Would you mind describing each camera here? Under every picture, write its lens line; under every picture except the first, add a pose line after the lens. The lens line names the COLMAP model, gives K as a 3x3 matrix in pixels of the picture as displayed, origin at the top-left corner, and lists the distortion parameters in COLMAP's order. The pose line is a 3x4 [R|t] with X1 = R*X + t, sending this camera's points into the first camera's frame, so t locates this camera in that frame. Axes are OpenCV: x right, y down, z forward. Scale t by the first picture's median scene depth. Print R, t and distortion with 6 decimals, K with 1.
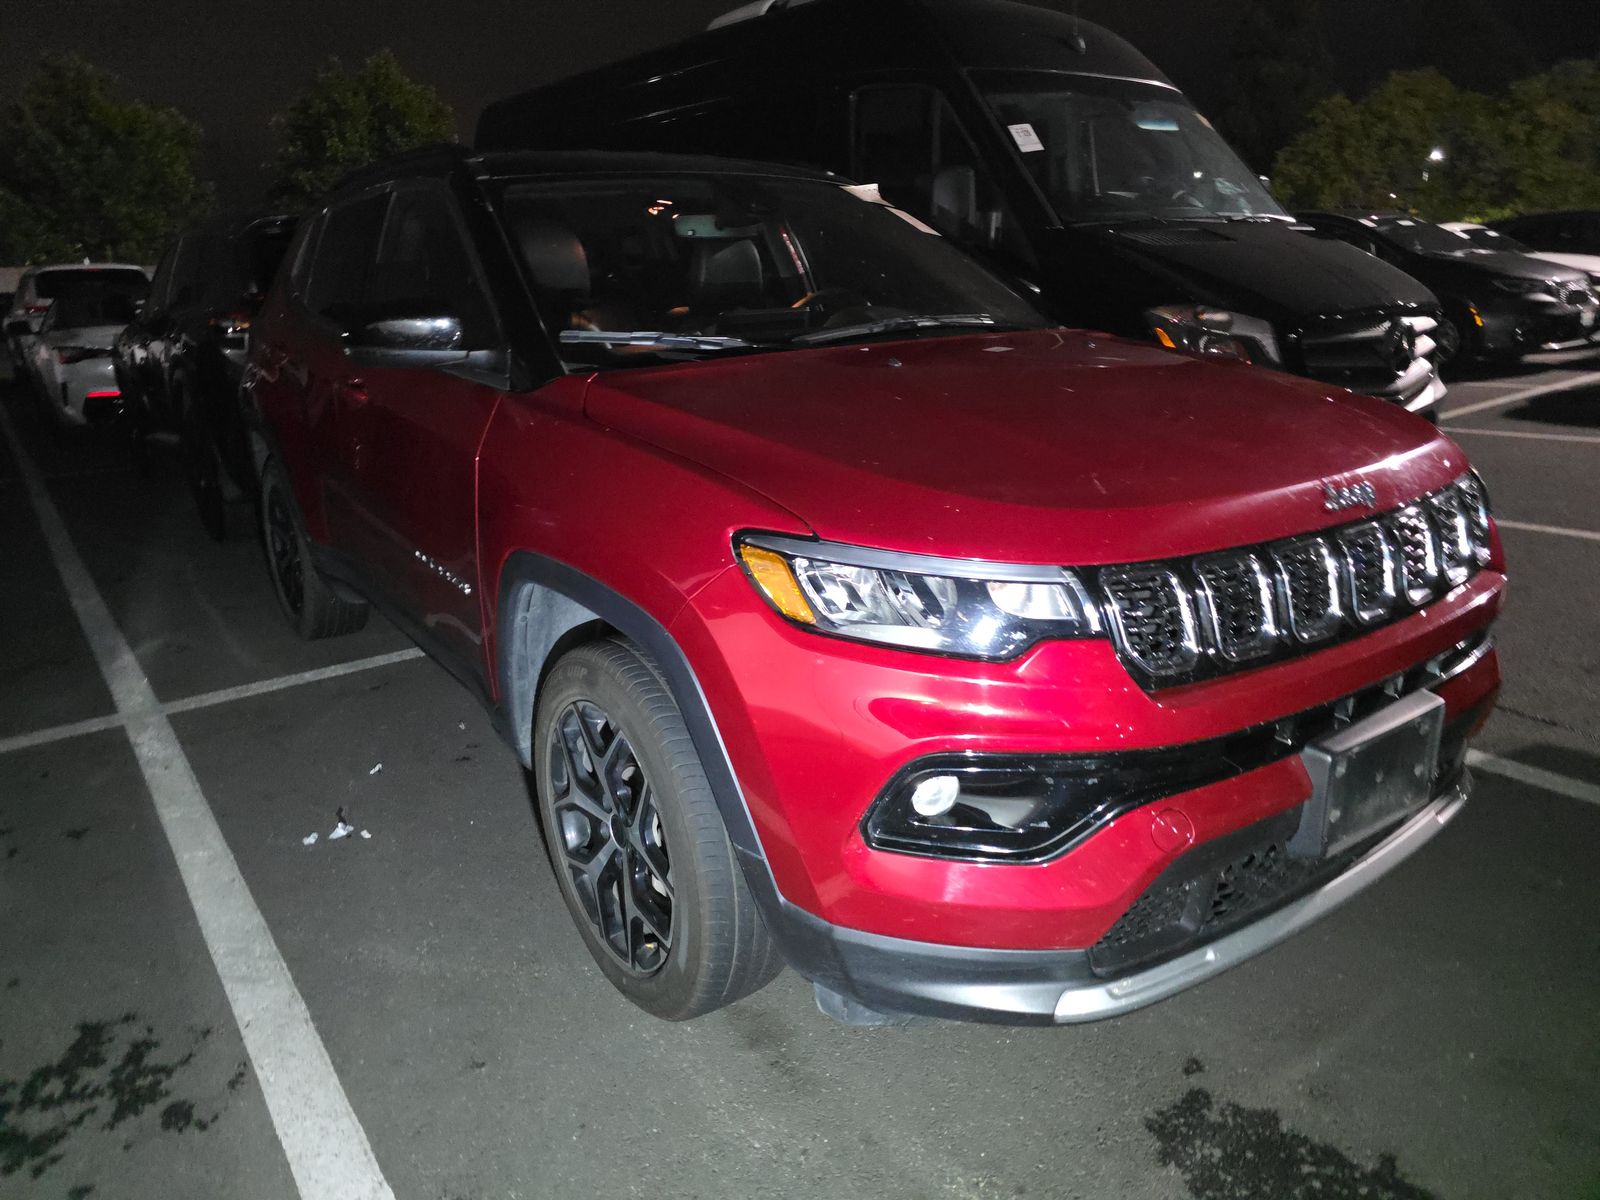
lens RADIAL K [[1069.6, 0, 796.5], [0, 1069.6, 589.0], [0, 0, 1]] dist [0.028221, -0.014418]
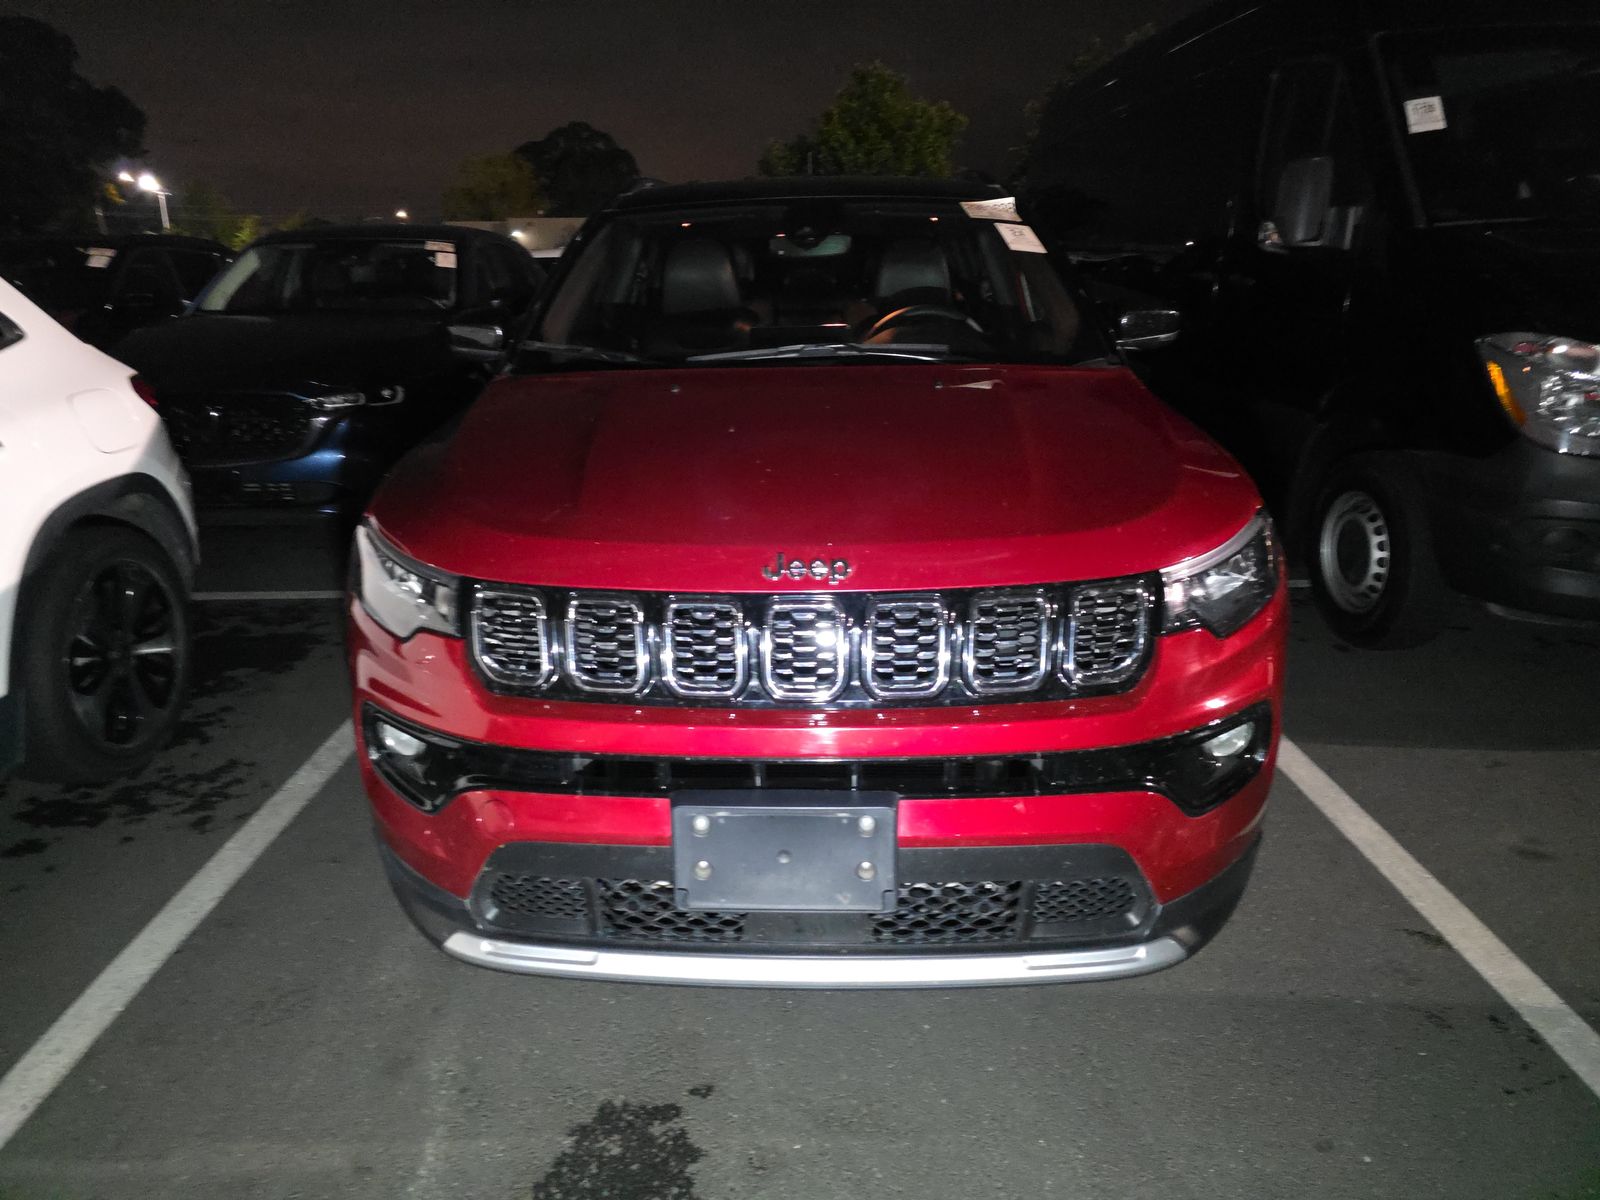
lens RADIAL K [[1069.6, 0, 800.6], [0, 1069.6, 600.8], [0, 0, 1]] dist [0.028221, -0.014418]
pose [[0.797075, 0.197835, -0.570554, 0.867078], [-0.179739, 0.979715, 0.088610, -0.117442], [0.576511, 0.031922, 0.816465, 0.180253]]
